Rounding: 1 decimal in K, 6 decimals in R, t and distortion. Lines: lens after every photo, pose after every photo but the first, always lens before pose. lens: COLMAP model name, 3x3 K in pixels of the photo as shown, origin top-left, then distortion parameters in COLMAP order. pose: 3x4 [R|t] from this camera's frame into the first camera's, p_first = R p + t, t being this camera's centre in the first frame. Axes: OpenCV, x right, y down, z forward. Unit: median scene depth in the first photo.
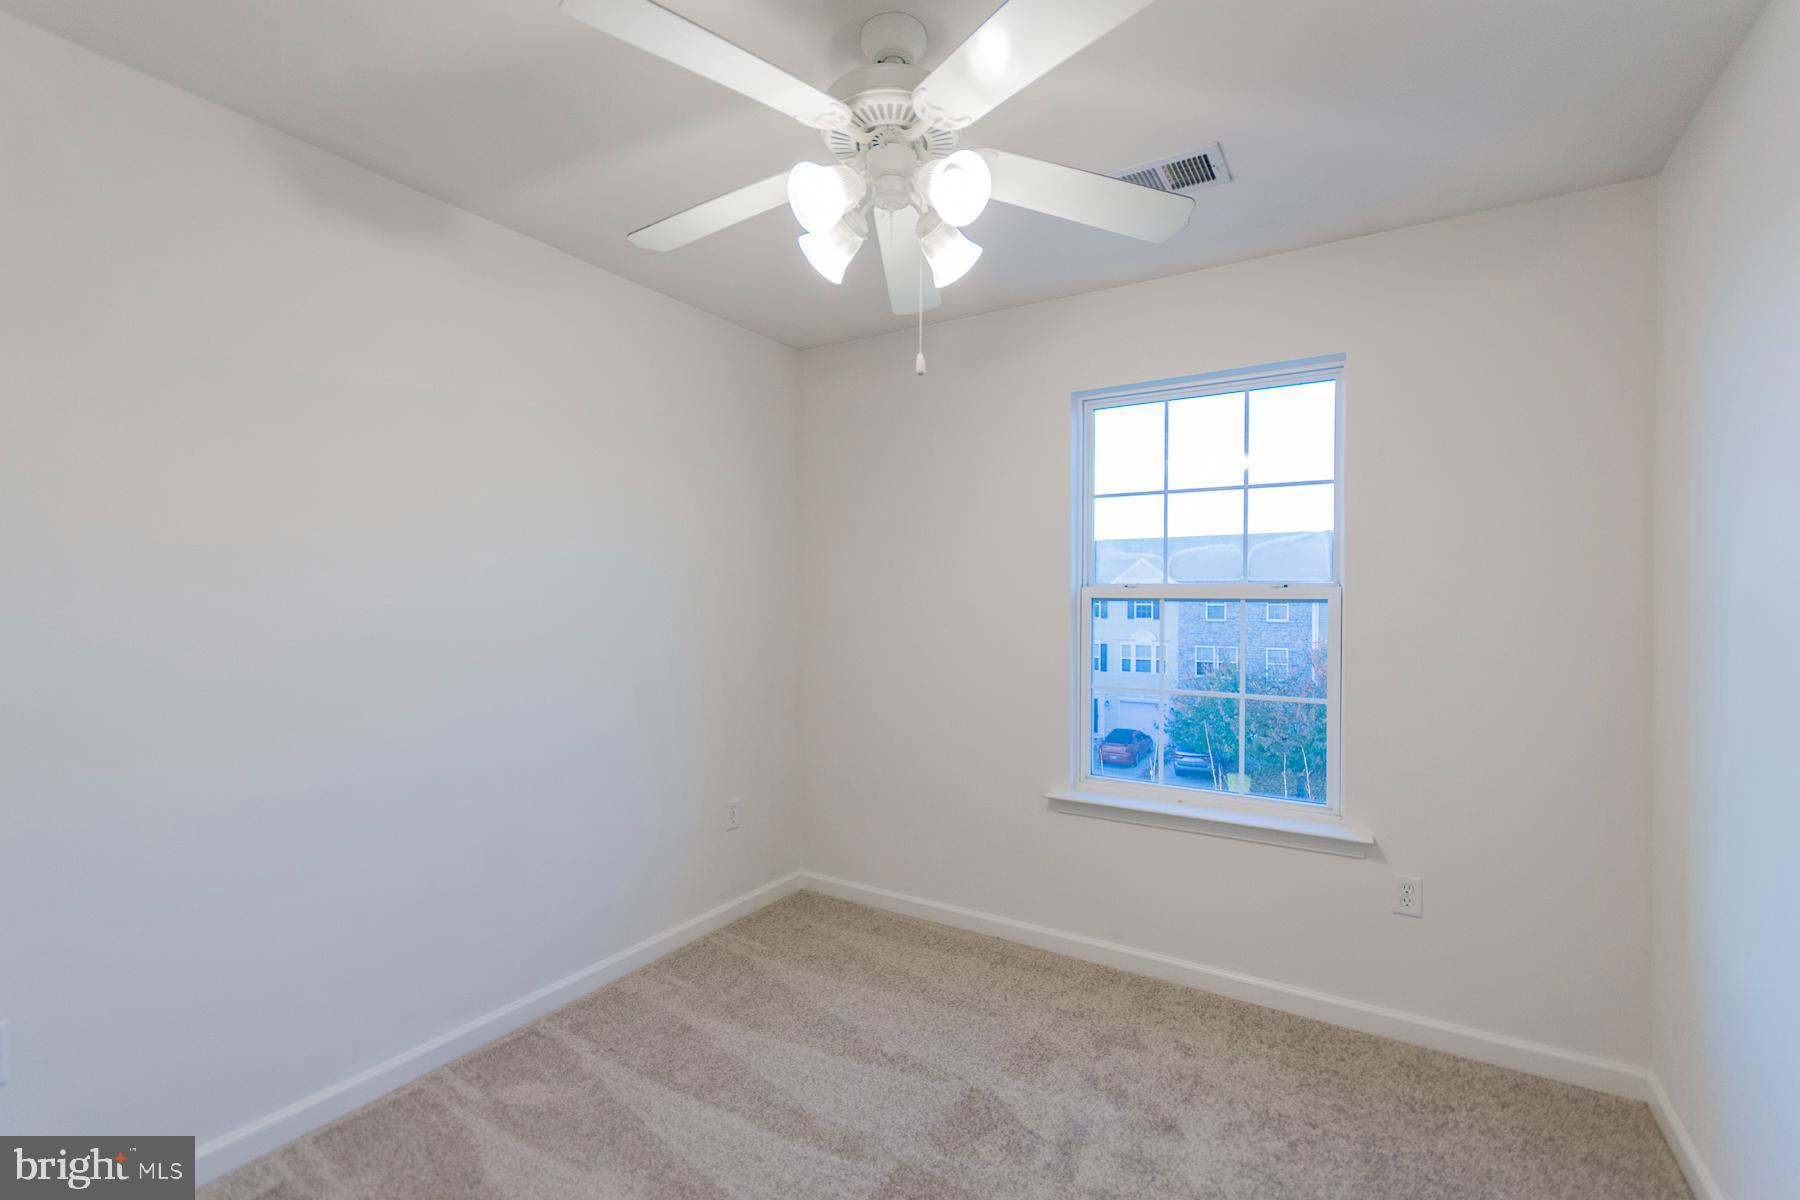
lens RADIAL K [[788.3, 0, 904.5], [0, 788.3, 598.4], [0, 0, 1]] dist [0.008303, -0.002185]
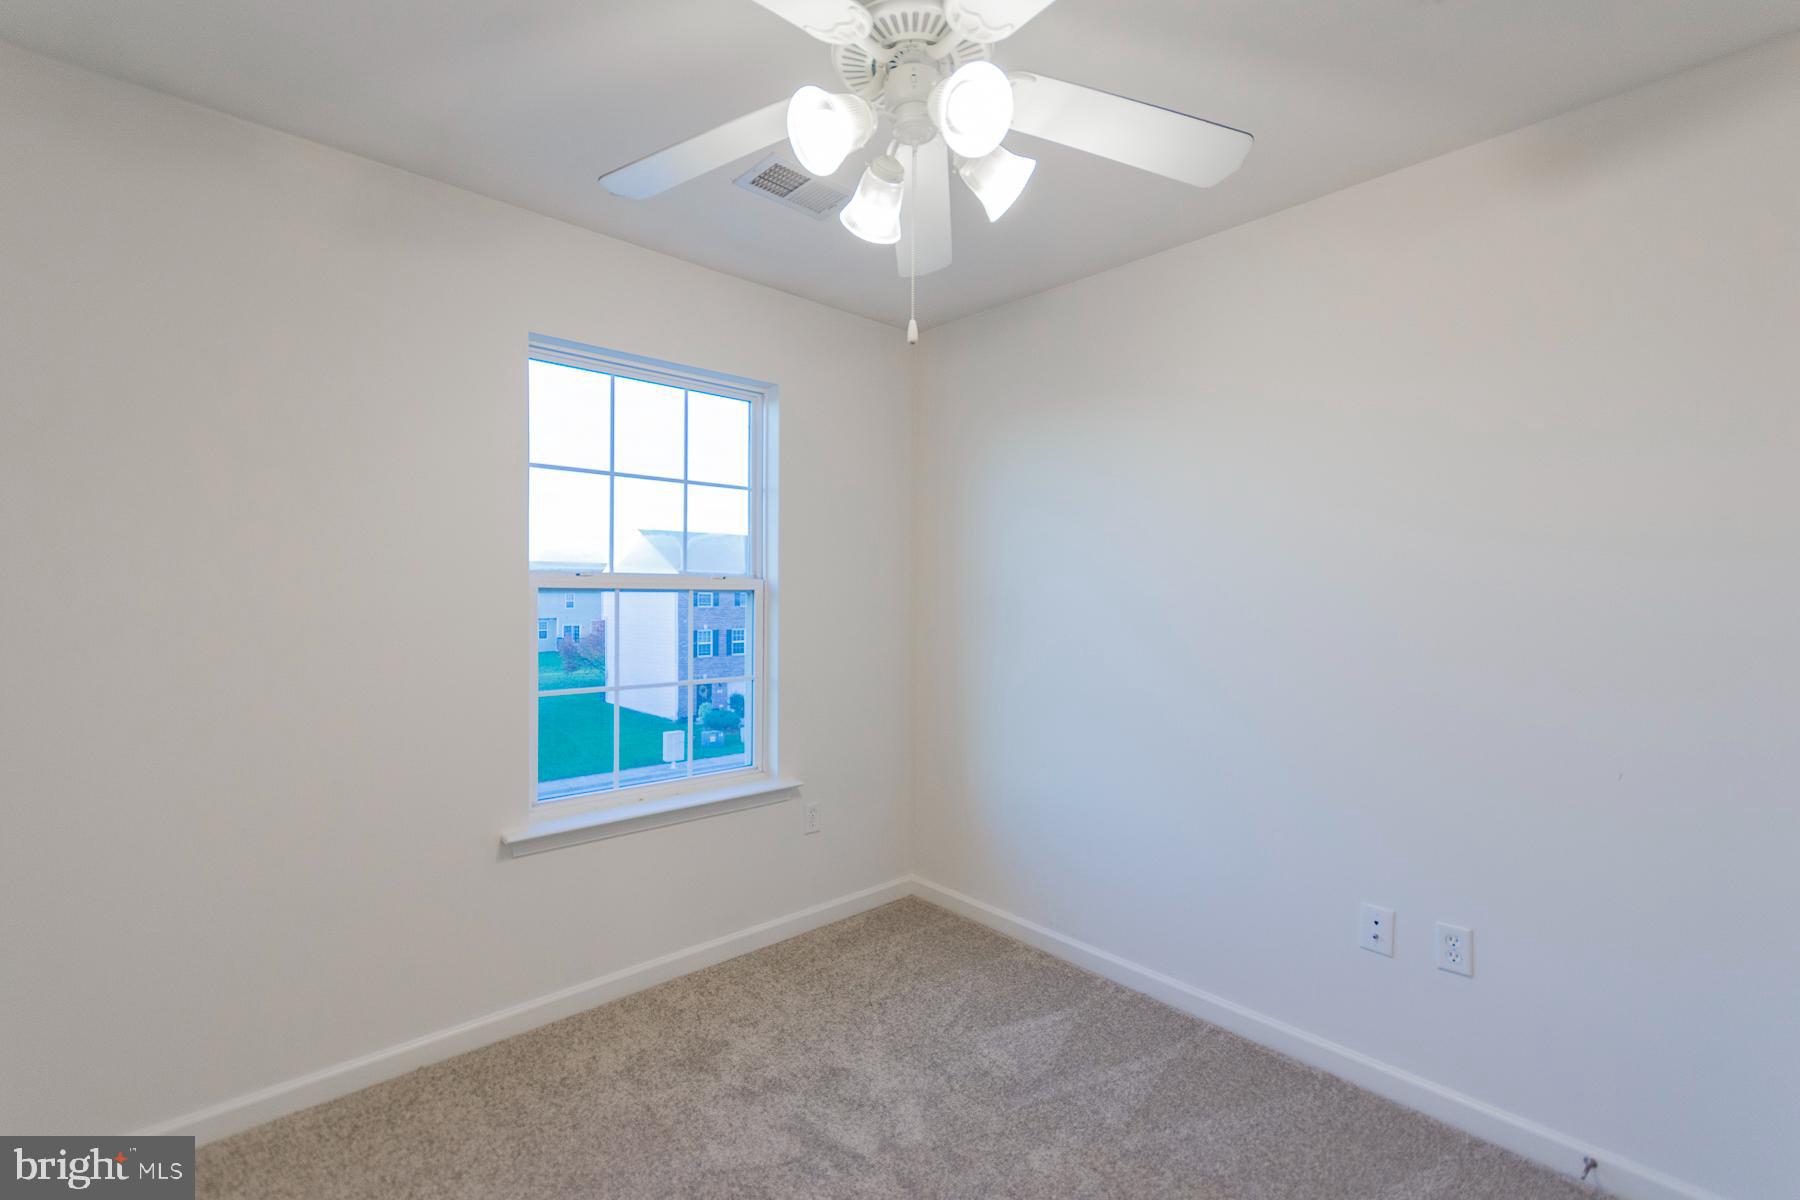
lens RADIAL K [[788.3, 0, 901.8], [0, 788.3, 597.1], [0, 0, 1]] dist [0.008303, -0.002185]
pose [[0.271880, -0.011048, 0.962268, -0.479141], [-0.006249, 0.999893, 0.013246, -0.004148], [-0.962311, -0.009614, 0.271782, 0.429579]]
